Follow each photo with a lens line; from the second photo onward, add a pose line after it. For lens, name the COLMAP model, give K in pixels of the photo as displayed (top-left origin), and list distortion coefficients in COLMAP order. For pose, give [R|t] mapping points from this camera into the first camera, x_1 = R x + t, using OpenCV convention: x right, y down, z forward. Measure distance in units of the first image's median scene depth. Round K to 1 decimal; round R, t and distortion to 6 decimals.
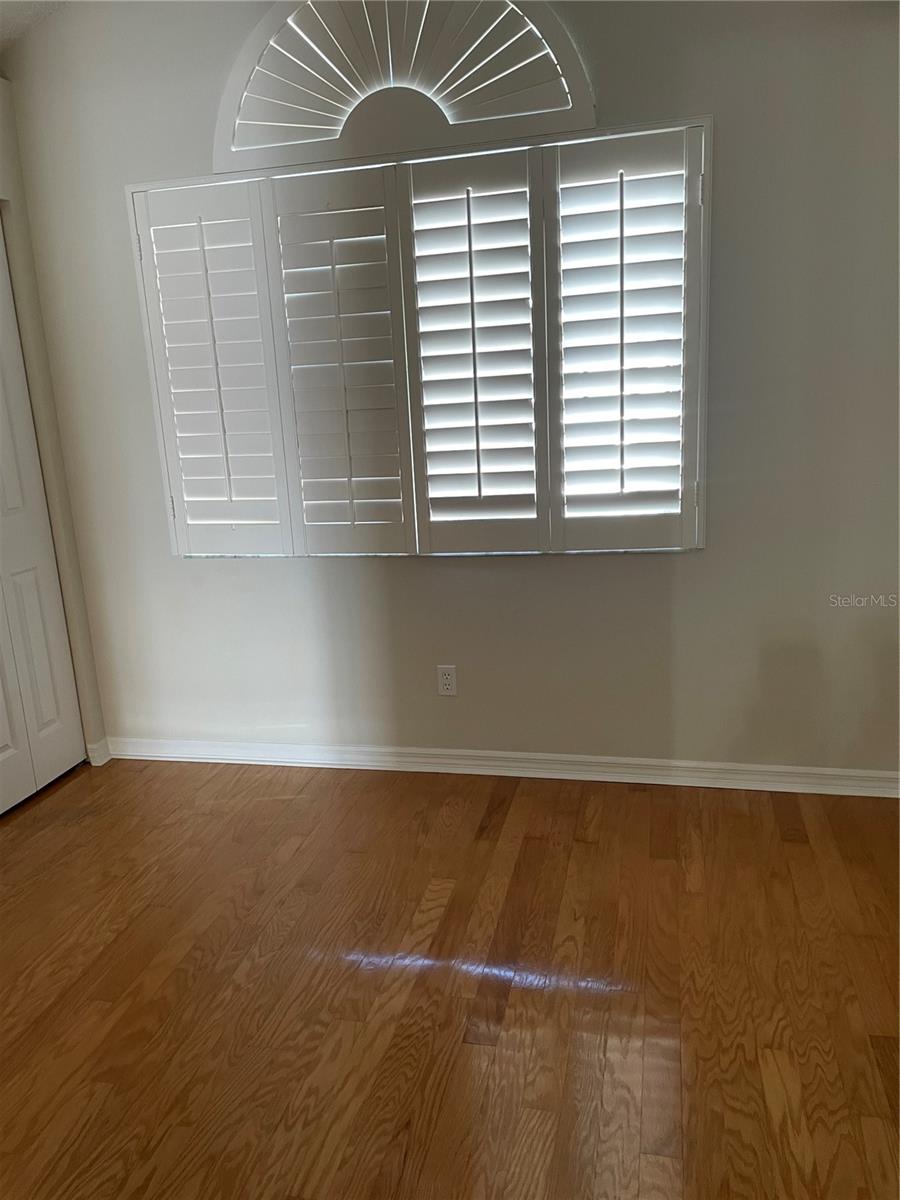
lens RADIAL K [[909.8, 0, 449.9], [0, 909.8, 601.2], [0, 0, 1]] dist [0.016970, -0.003972]
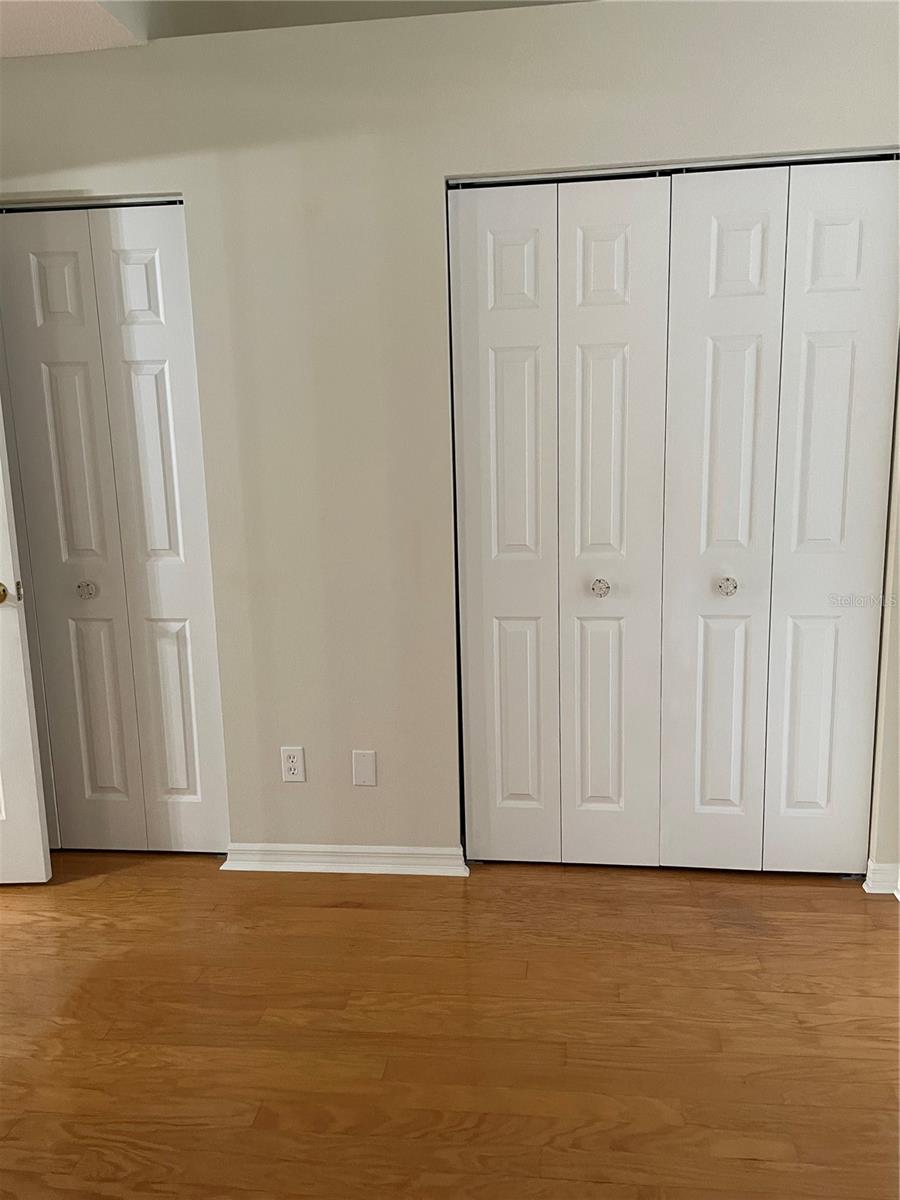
lens RADIAL K [[909.8, 0, 450.0], [0, 909.8, 598.6], [0, 0, 1]] dist [0.016970, -0.003972]
pose [[0.114954, 0.240684, -0.963772, 0.337394], [-0.209412, 0.954272, 0.213334, -0.190894], [0.971047, 0.177302, 0.160099, 0.691687]]
